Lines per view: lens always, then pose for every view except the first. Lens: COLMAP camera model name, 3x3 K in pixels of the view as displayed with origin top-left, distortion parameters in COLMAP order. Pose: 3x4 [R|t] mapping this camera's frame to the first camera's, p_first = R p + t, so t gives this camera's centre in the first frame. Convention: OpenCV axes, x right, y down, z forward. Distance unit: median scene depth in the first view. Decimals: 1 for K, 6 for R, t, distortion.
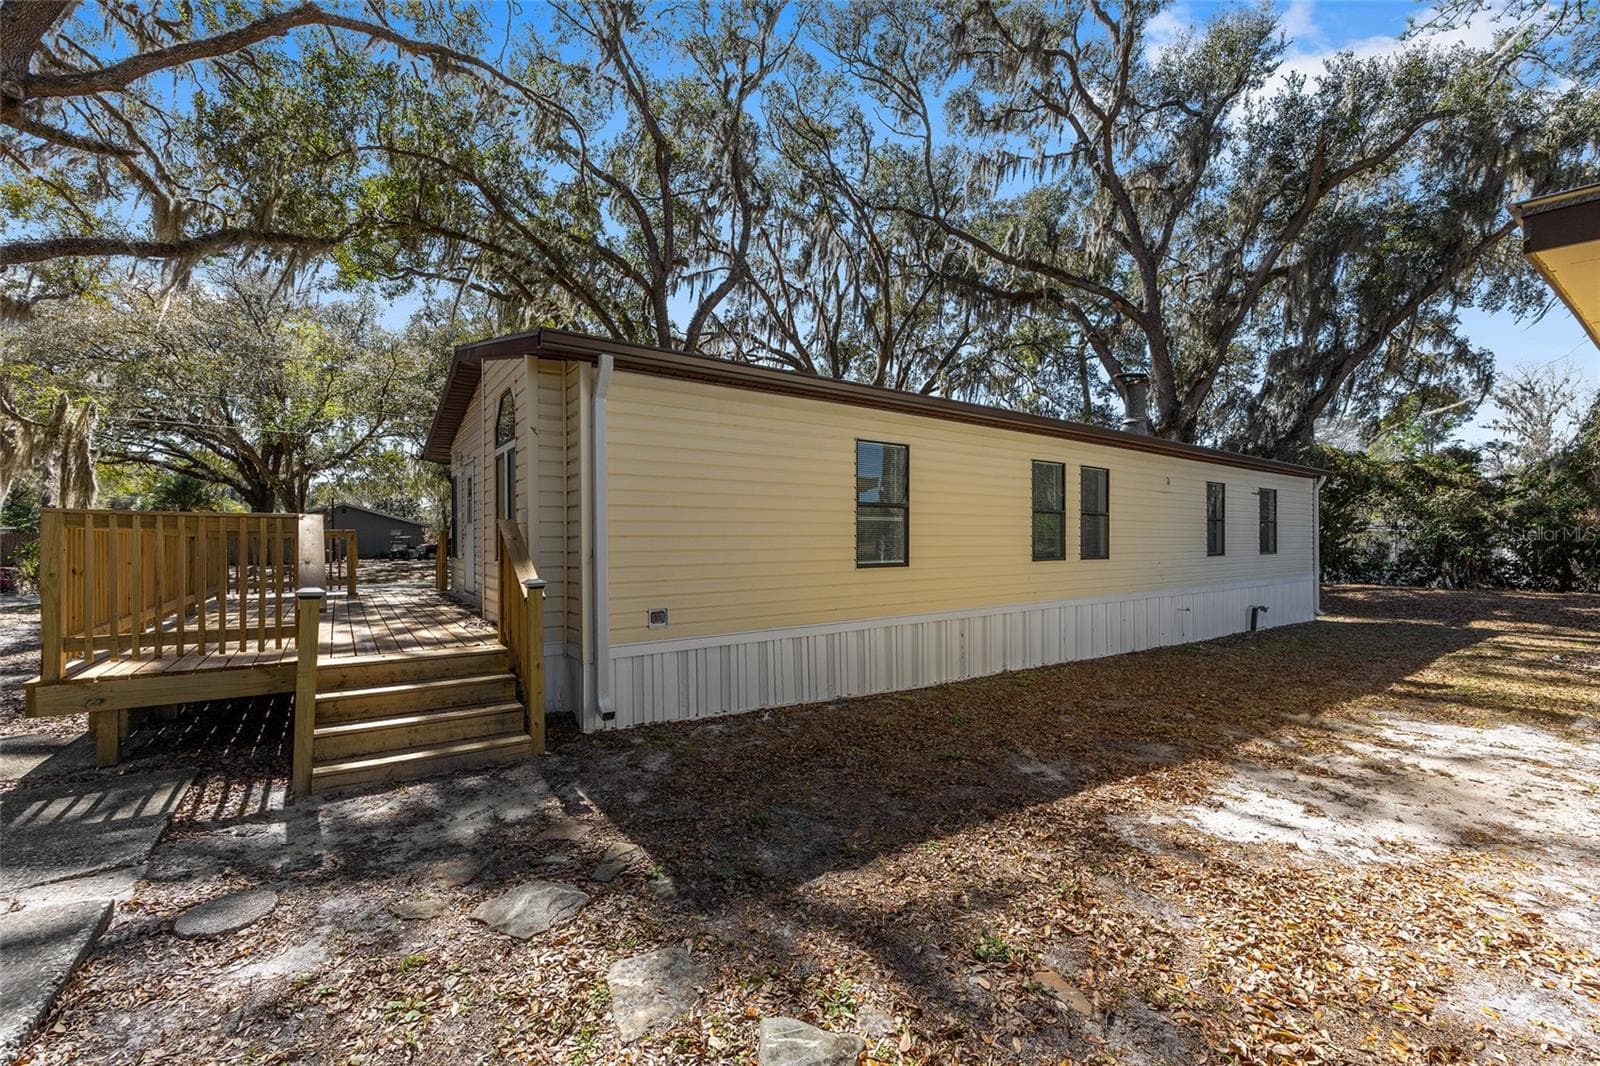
lens RADIAL K [[637.6, 0, 800.1], [0, 637.6, 538.2], [0, 0, 1]] dist [-0.001256, -0.000130]
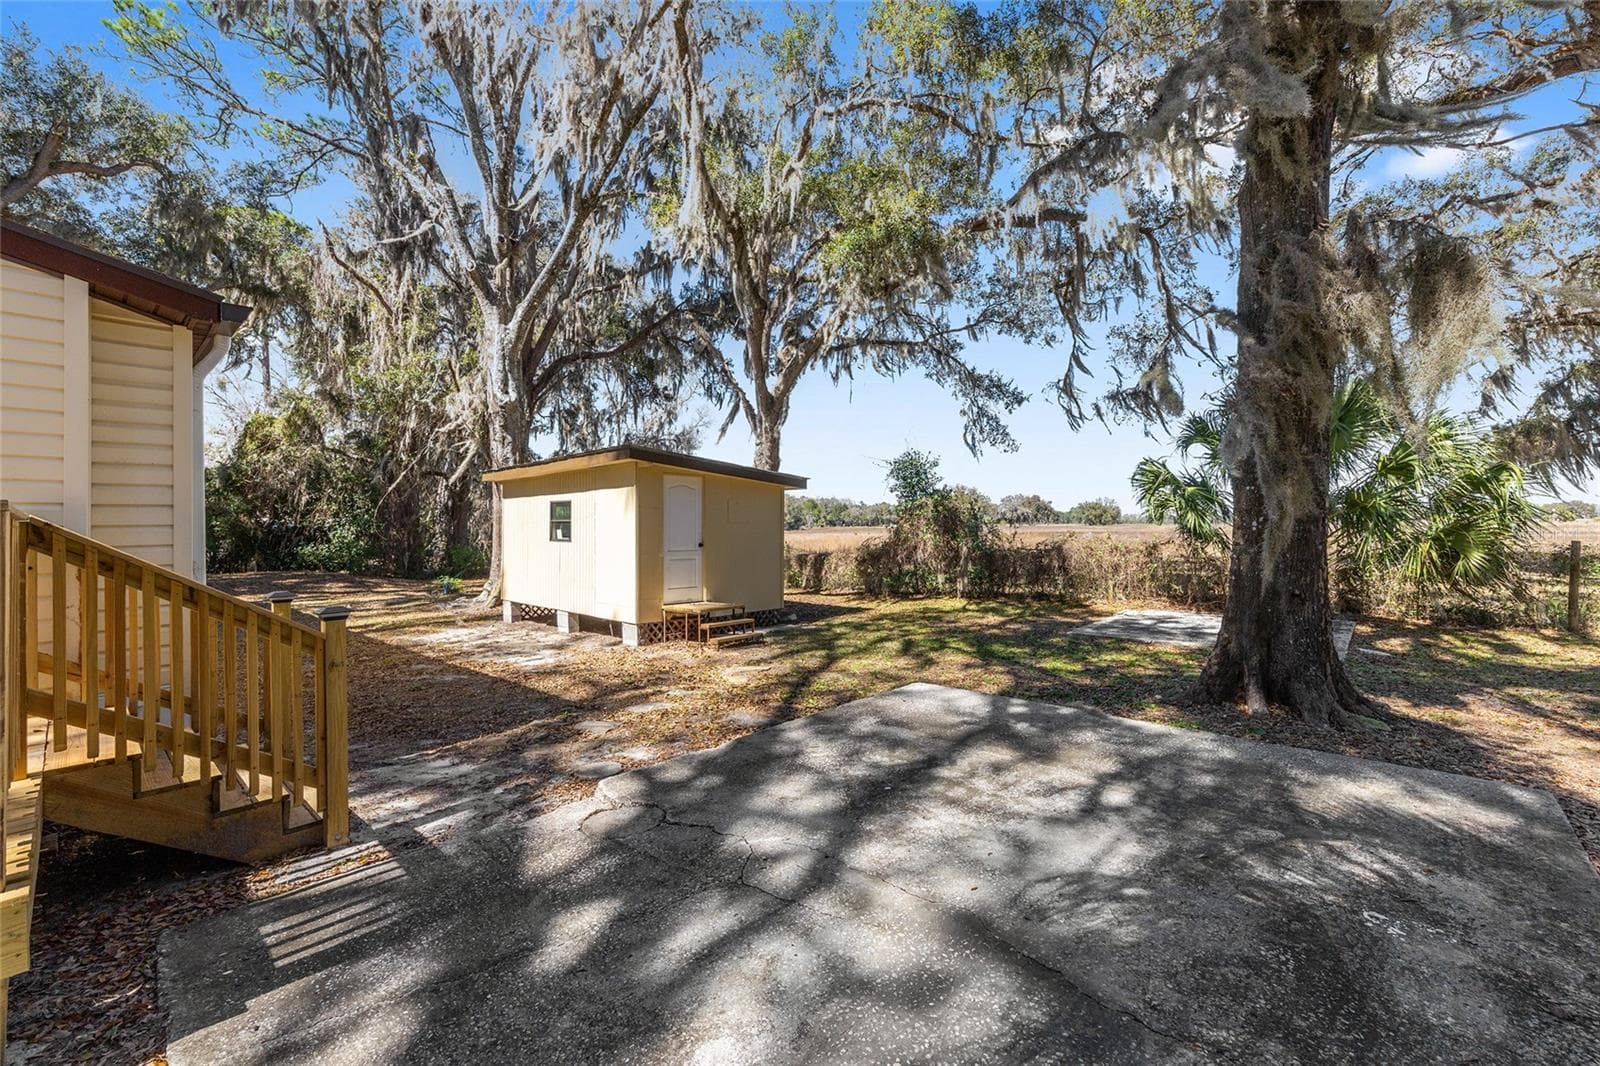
lens RADIAL K [[654.4, 0, 796.2], [0, 654.4, 528.7], [0, 0, 1]] dist [-0.011238, -0.000202]
pose [[-0.210286, -0.000088, 0.977640, -0.374300], [0.003356, 0.999994, 0.000812, -0.006637], [-0.977634, 0.003452, -0.210284, 0.118024]]
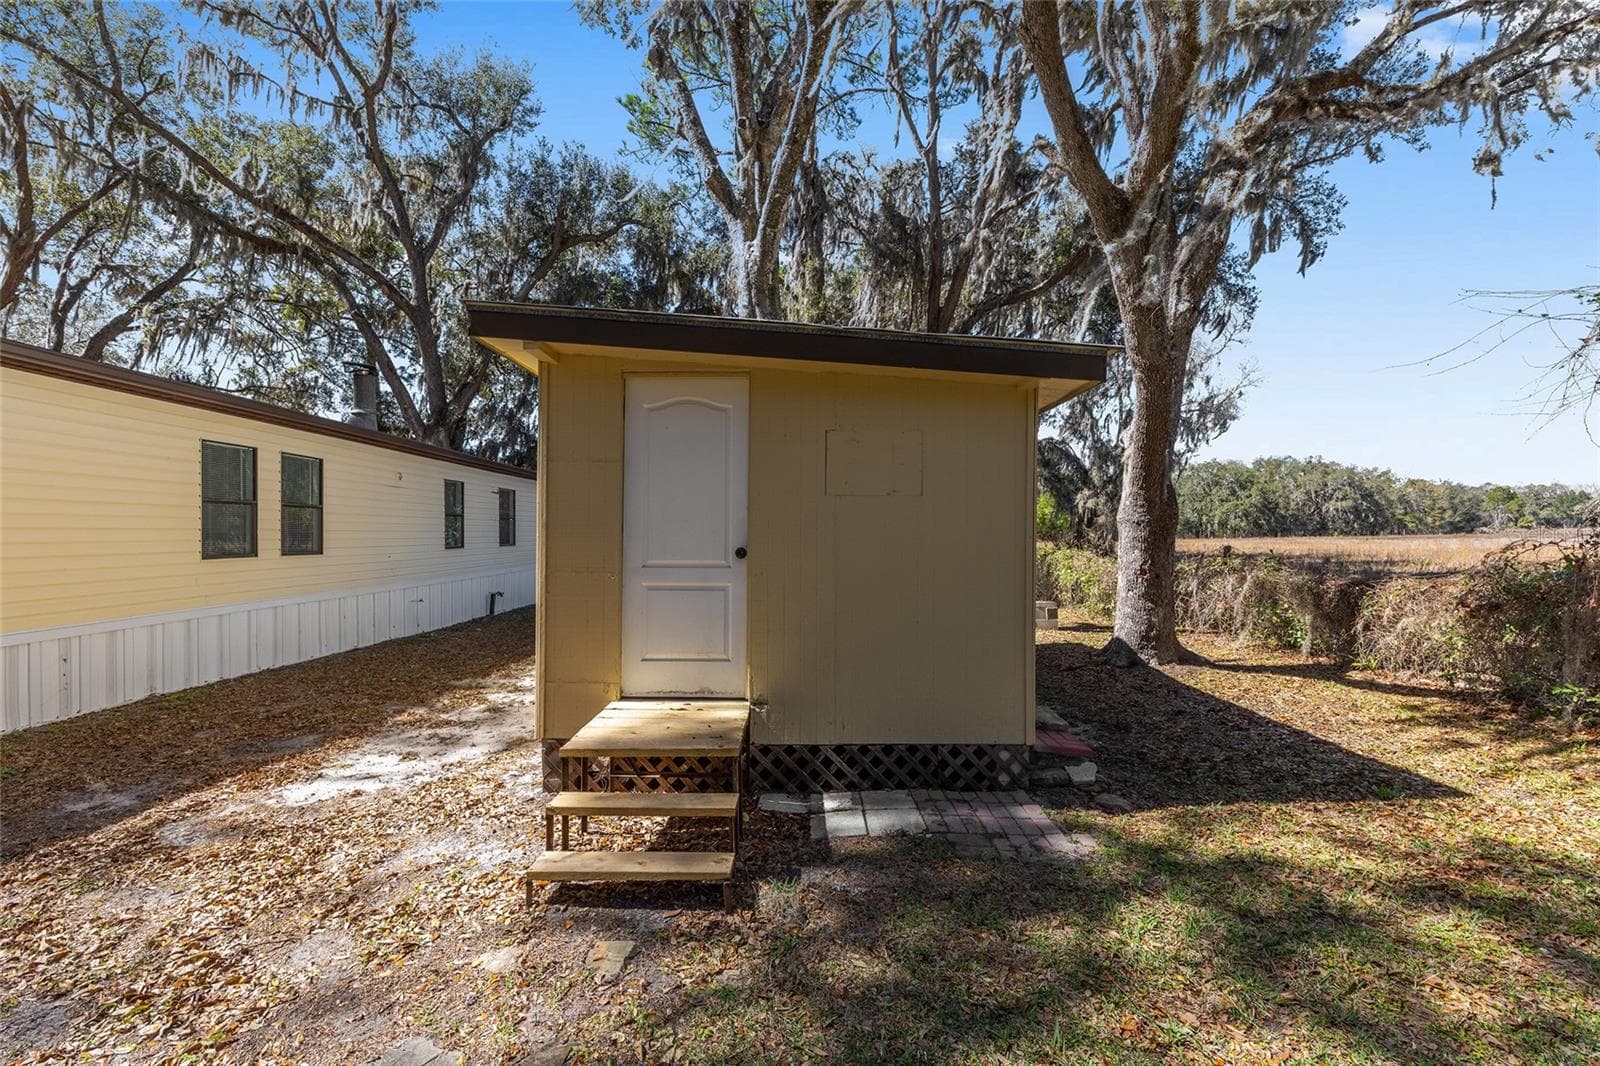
lens RADIAL K [[647.6, 0, 800.0], [0, 647.6, 533.0], [0, 0, 1]] dist [-0.001797, 0.000475]
pose [[0.560958, -0.002463, 0.827840, 0.045972], [0.002506, 0.999996, 0.001278, 0.000984], [-0.827840, 0.001358, 0.560962, -0.065932]]
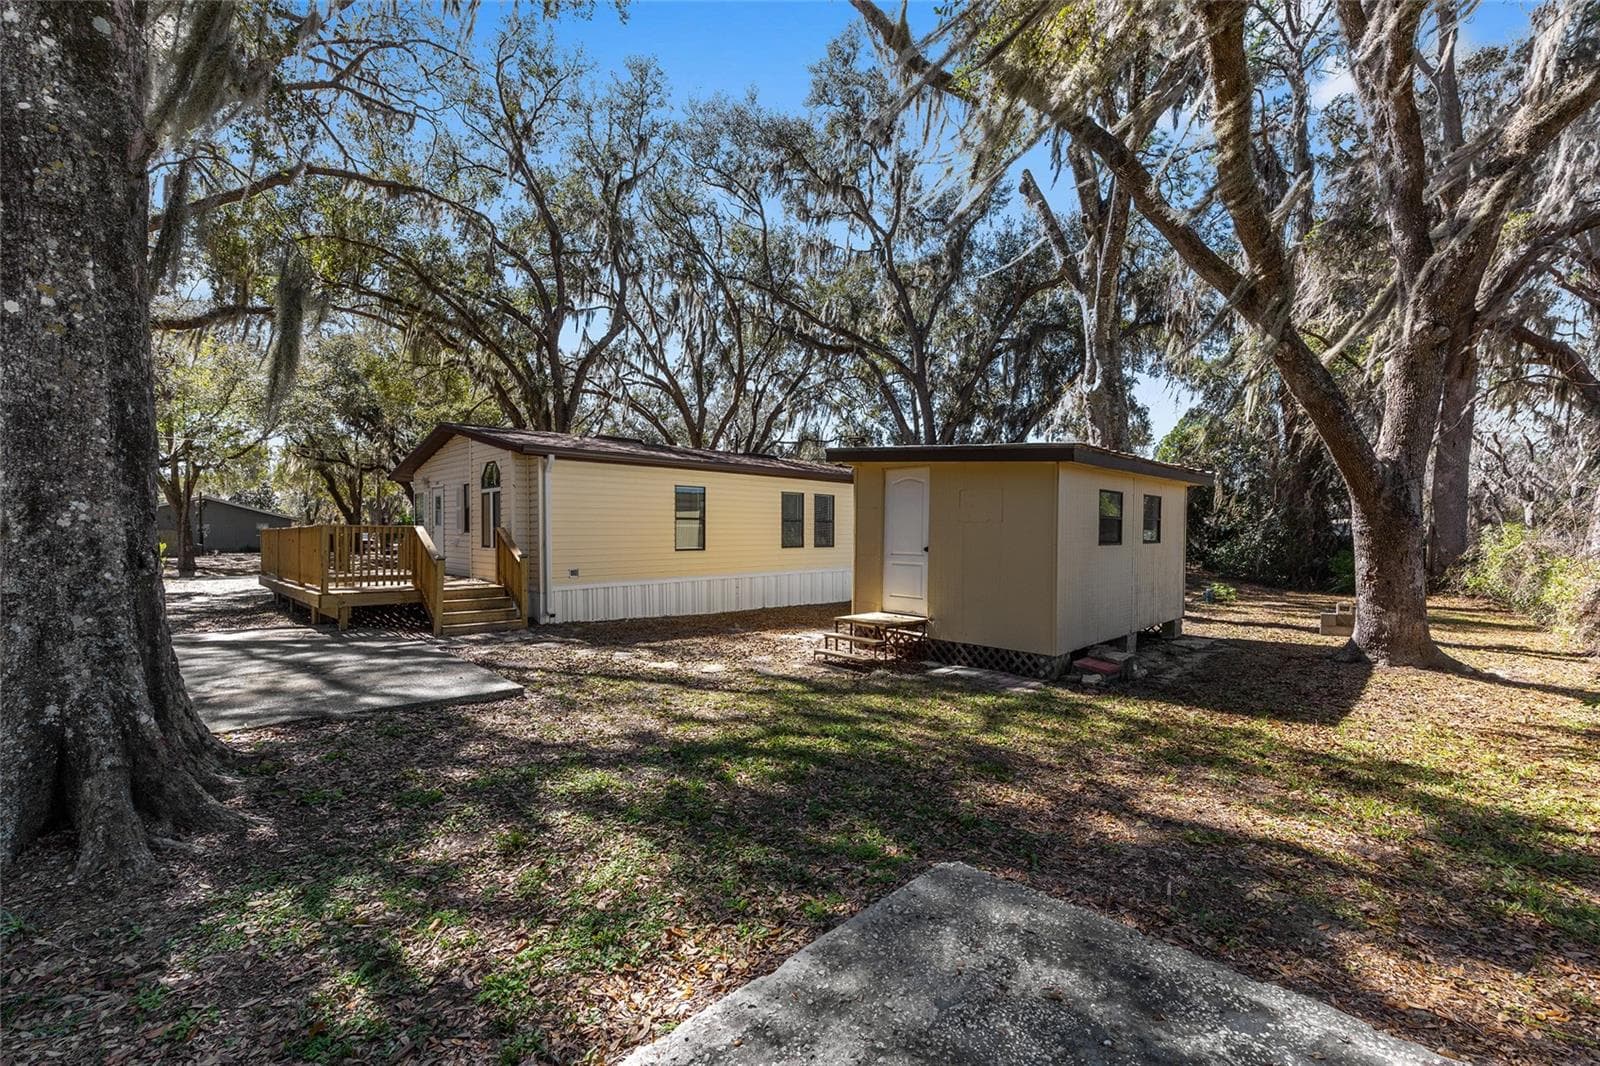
lens RADIAL K [[654.4, 0, 796.2], [0, 654.4, 528.7], [0, 0, 1]] dist [-0.011238, -0.000202]
pose [[0.985664, 0.001750, 0.168712, 0.043090], [-0.000931, 0.999987, -0.004934, -0.004575], [-0.168719, 0.004706, 0.985653, -0.388631]]
